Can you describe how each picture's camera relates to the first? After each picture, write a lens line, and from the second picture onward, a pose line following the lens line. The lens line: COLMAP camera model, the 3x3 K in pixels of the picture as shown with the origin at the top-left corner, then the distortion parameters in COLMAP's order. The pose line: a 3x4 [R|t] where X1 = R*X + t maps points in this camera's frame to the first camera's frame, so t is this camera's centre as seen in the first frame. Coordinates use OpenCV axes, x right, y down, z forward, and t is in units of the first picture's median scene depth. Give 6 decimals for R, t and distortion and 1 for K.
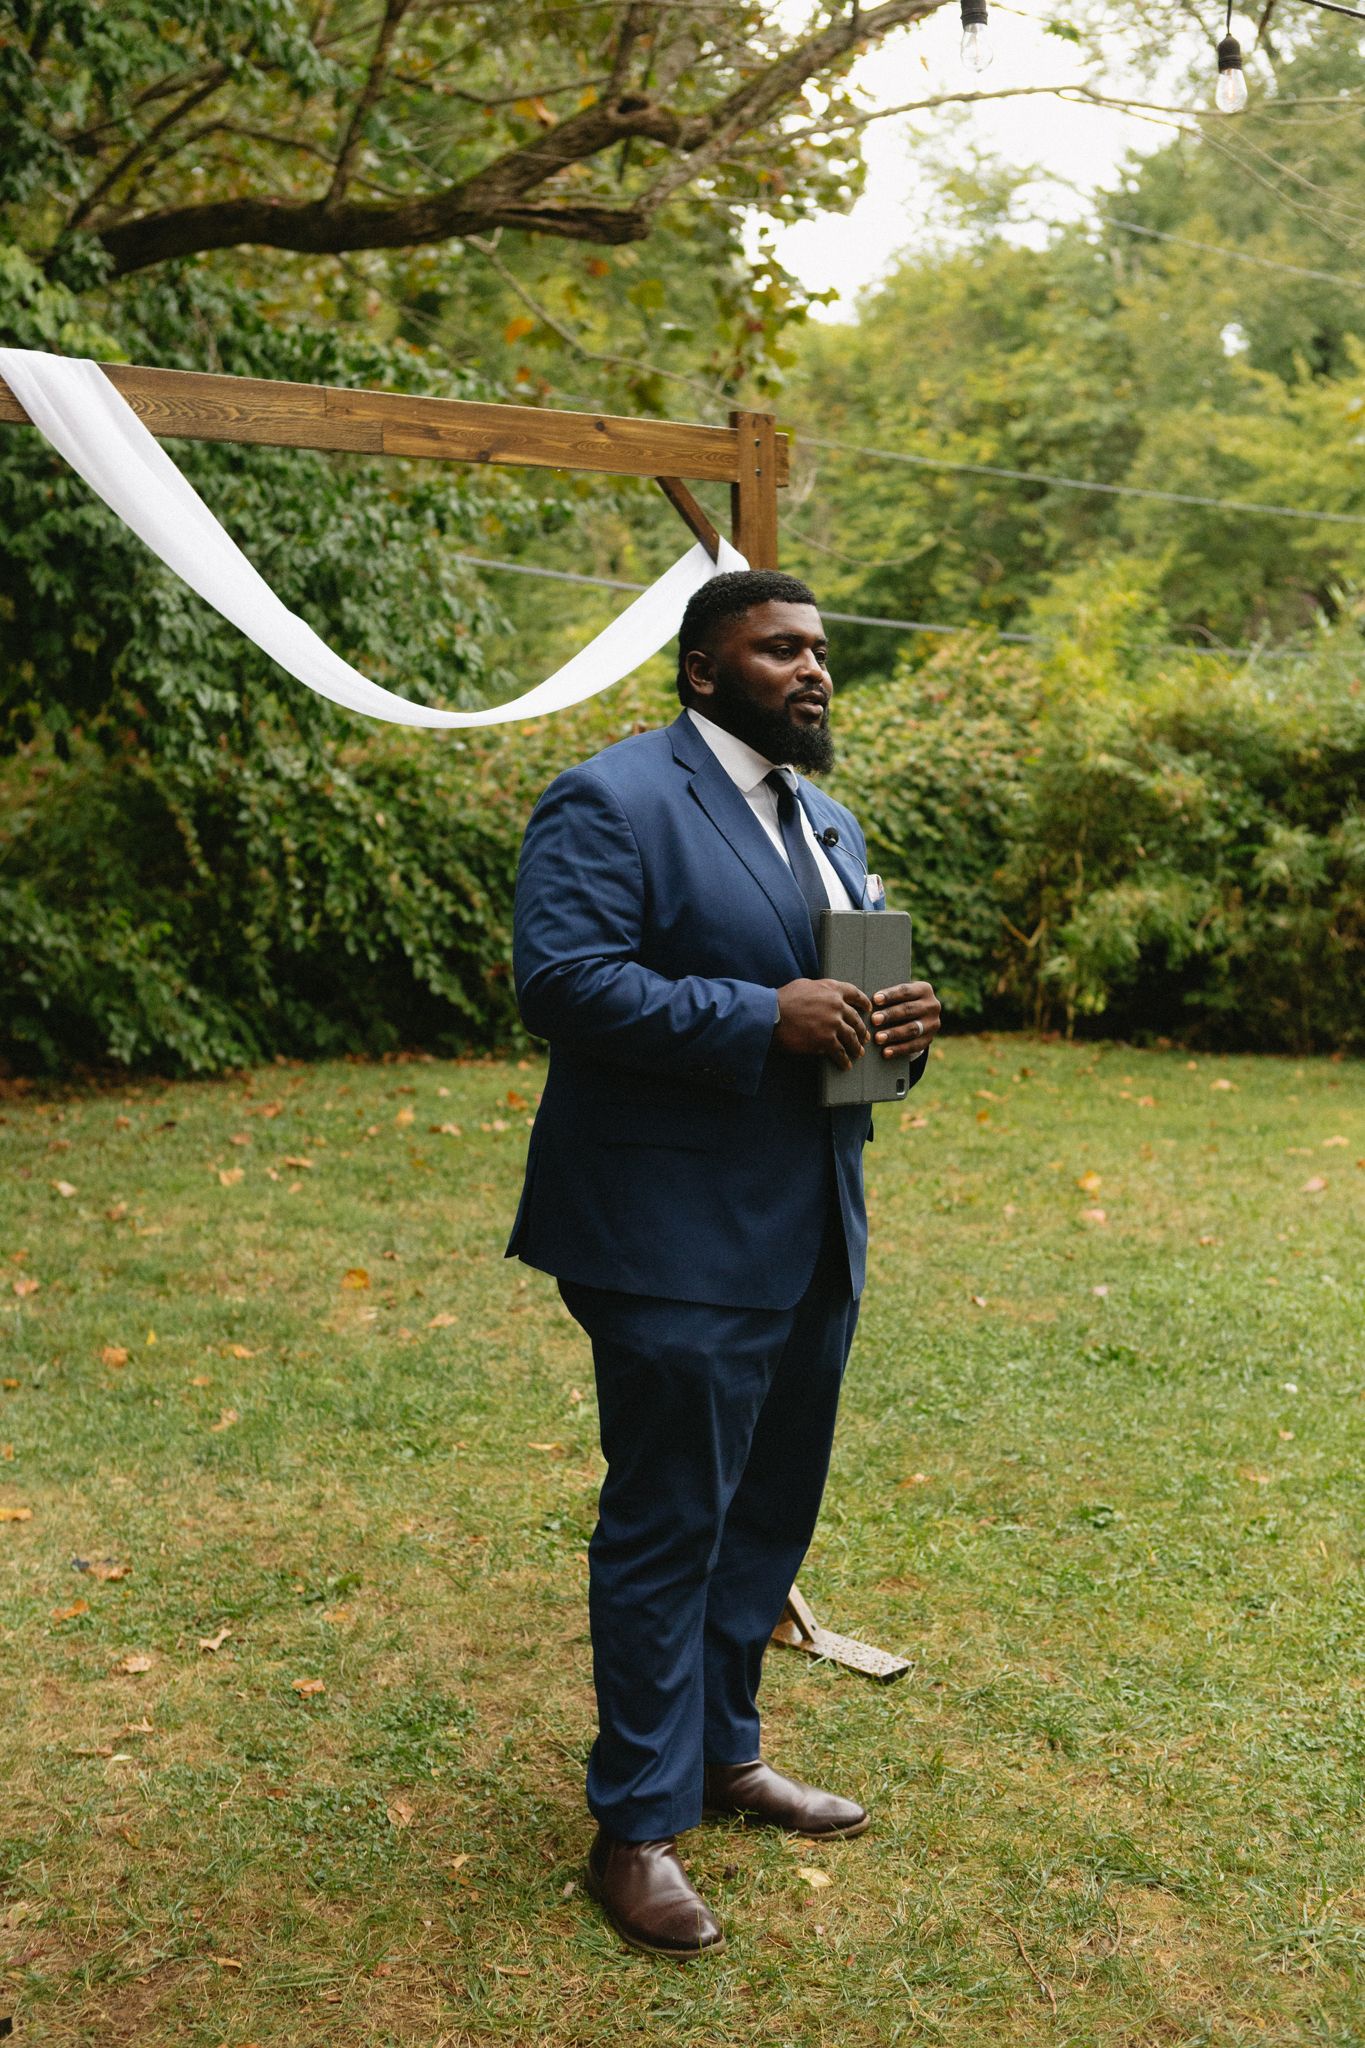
lens RADIAL K [[2500.4, 0, 734.4], [0, 2500.4, 1042.4], [0, 0, 1]] dist [-0.010660, -0.007987]
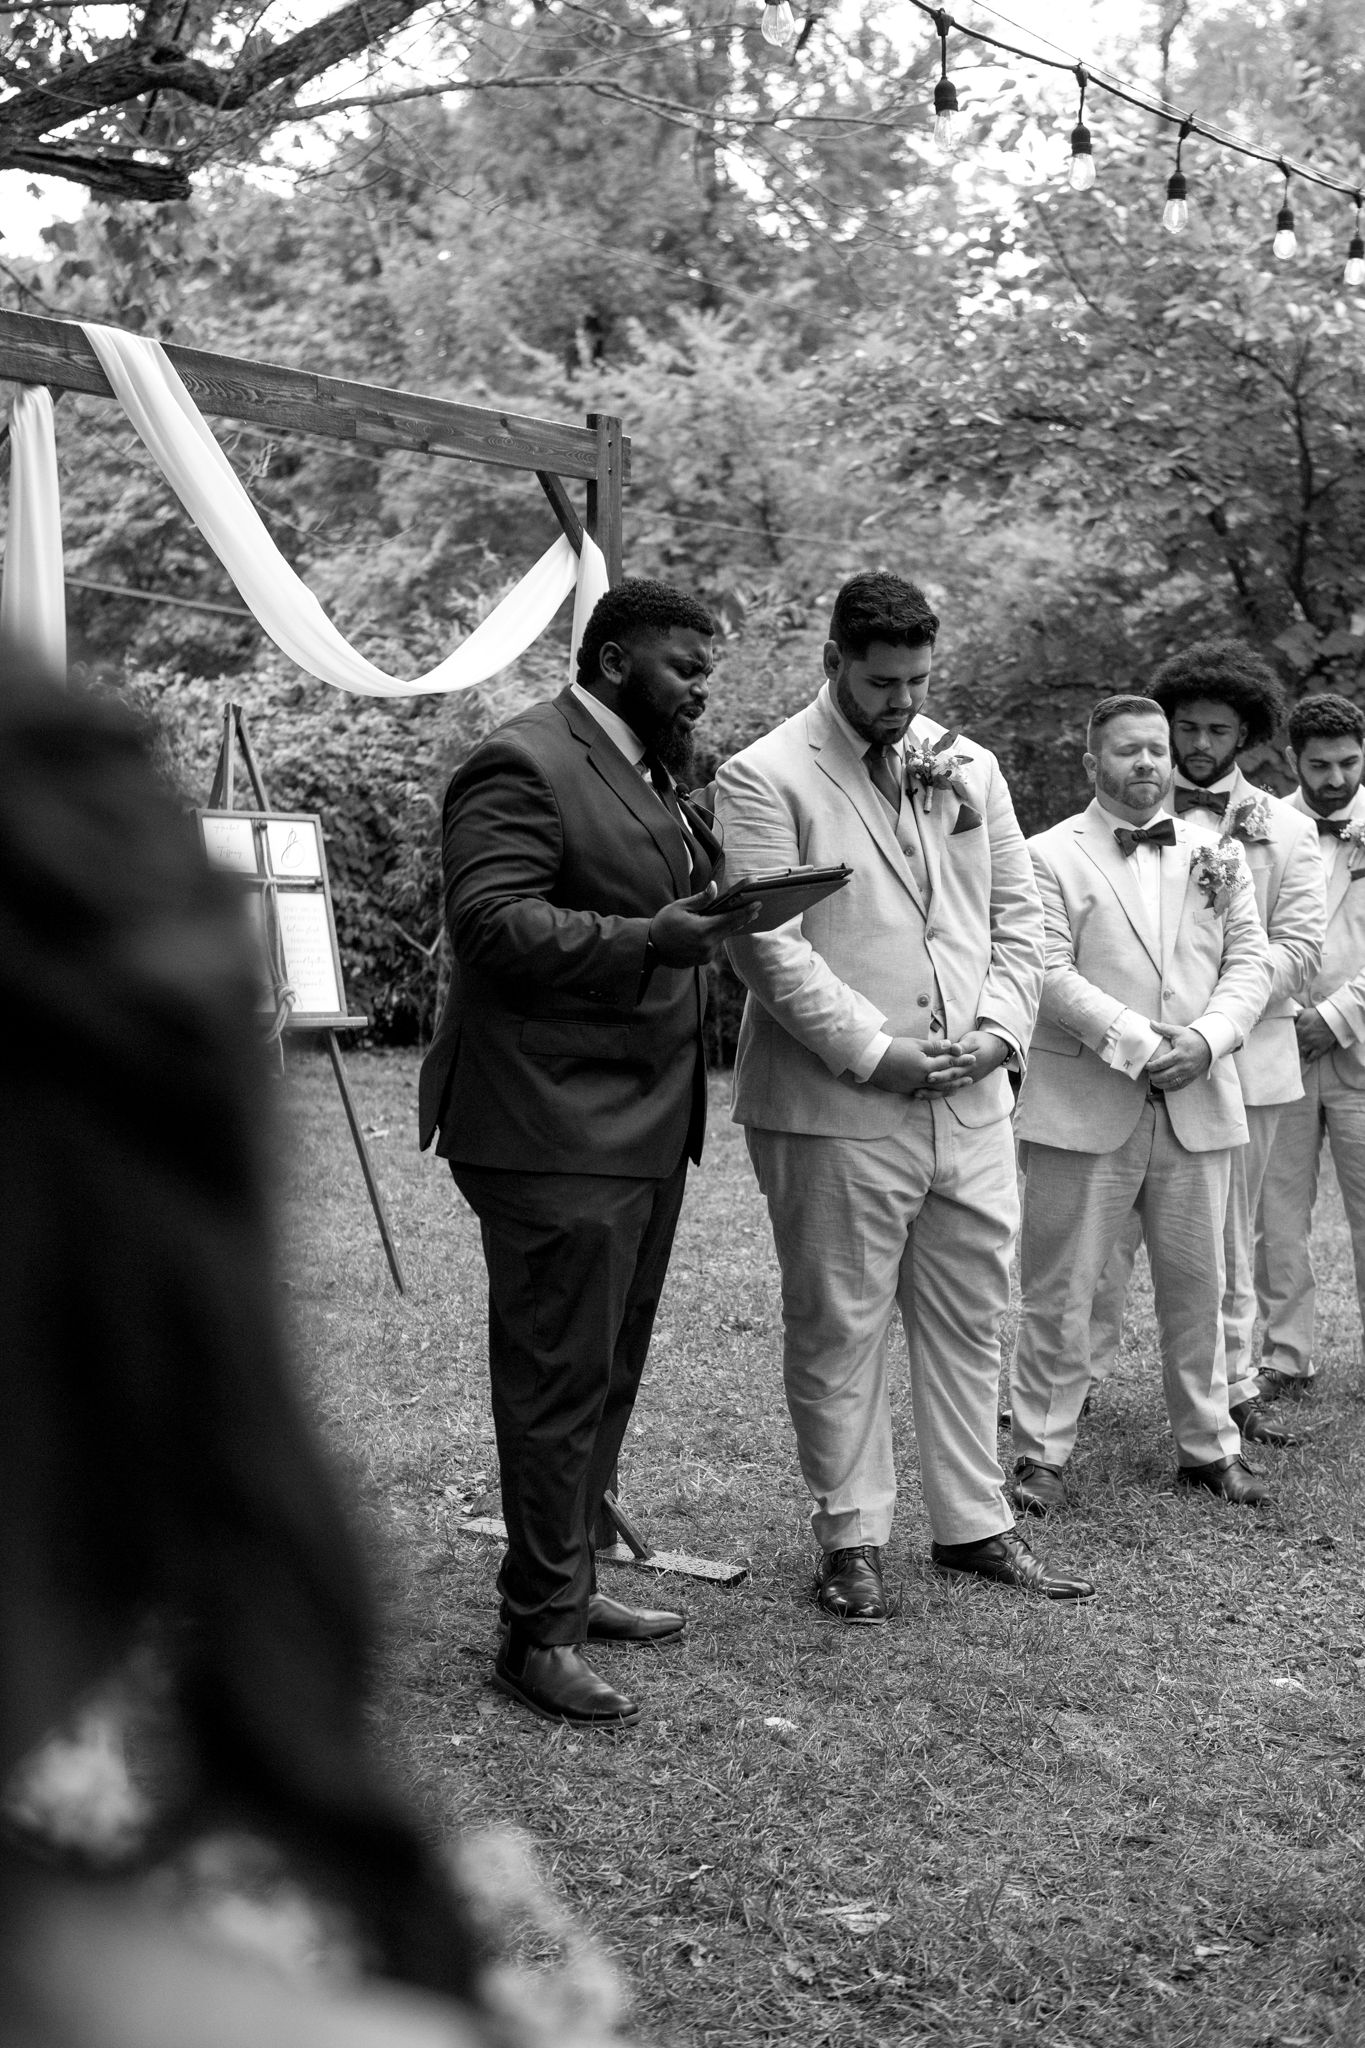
lens RADIAL K [[2917.5, 0, 682.5], [0, 2917.5, 1024.0], [0, 0, 1]] dist [0.011775, 0.009099]
pose [[0.952732, -0.001698, 0.303808, -0.120571], [0.009791, 0.999637, -0.025116, 0.015340], [-0.303655, 0.026903, 0.952402, -0.072652]]
